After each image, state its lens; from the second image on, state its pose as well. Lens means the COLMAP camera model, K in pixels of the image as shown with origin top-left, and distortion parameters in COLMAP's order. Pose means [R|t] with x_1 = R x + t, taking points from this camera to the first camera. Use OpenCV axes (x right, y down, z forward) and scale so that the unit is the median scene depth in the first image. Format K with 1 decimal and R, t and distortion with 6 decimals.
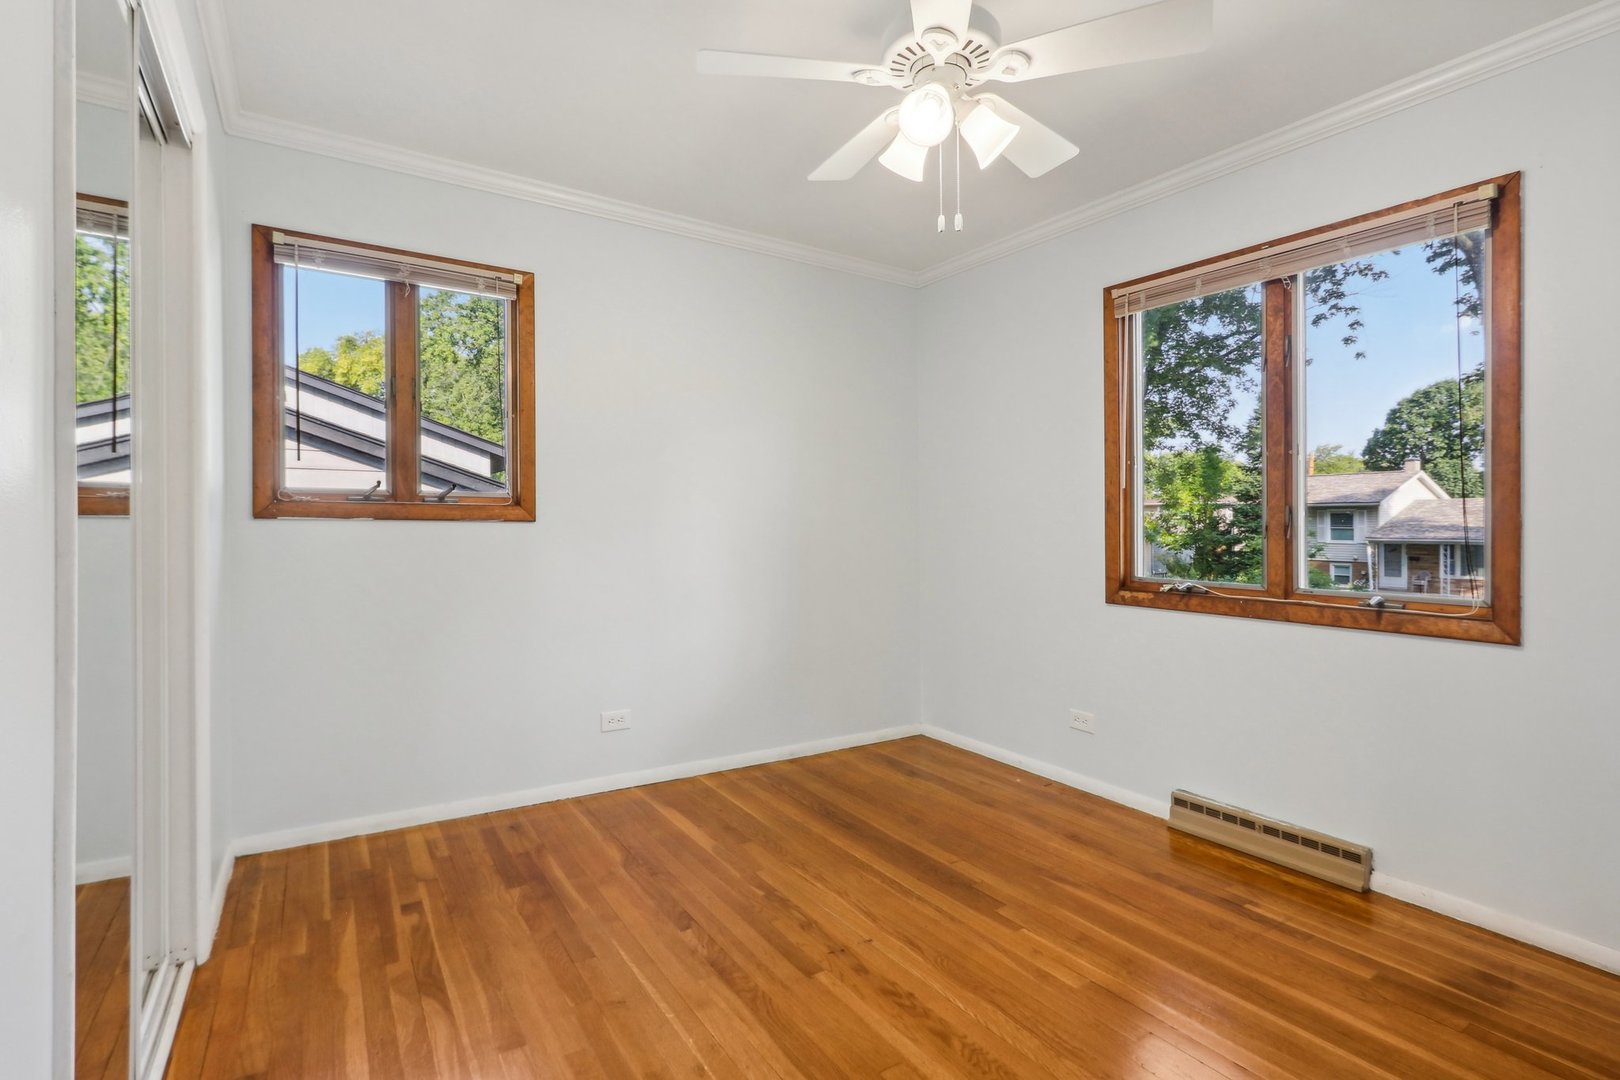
lens RADIAL K [[765.6, 0, 792.4], [0, 765.6, 529.5], [0, 0, 1]] dist [-0.017929, 0.002131]
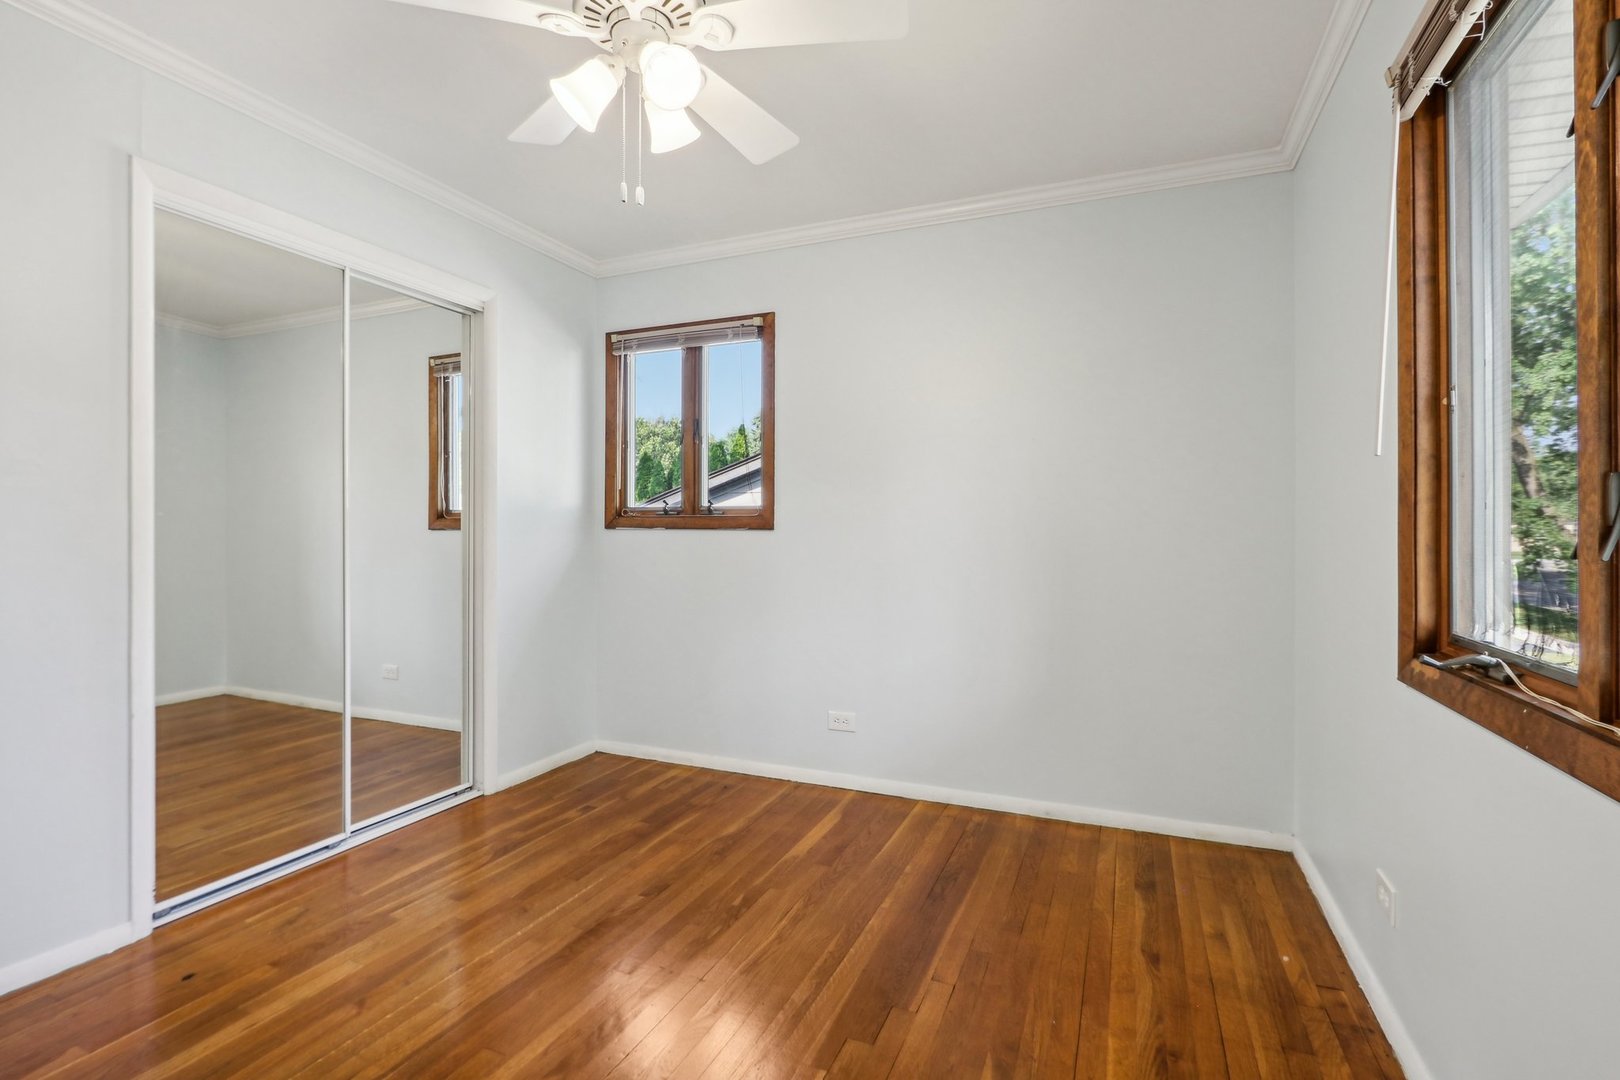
lens RADIAL K [[765.6, 0, 794.9], [0, 765.6, 537.4], [0, 0, 1]] dist [-0.017929, 0.002131]
pose [[0.566098, 0.005100, -0.824322, 0.677869], [-0.003081, 0.999987, 0.004070, -0.005202], [0.824332, 0.000236, 0.566107, 0.410871]]
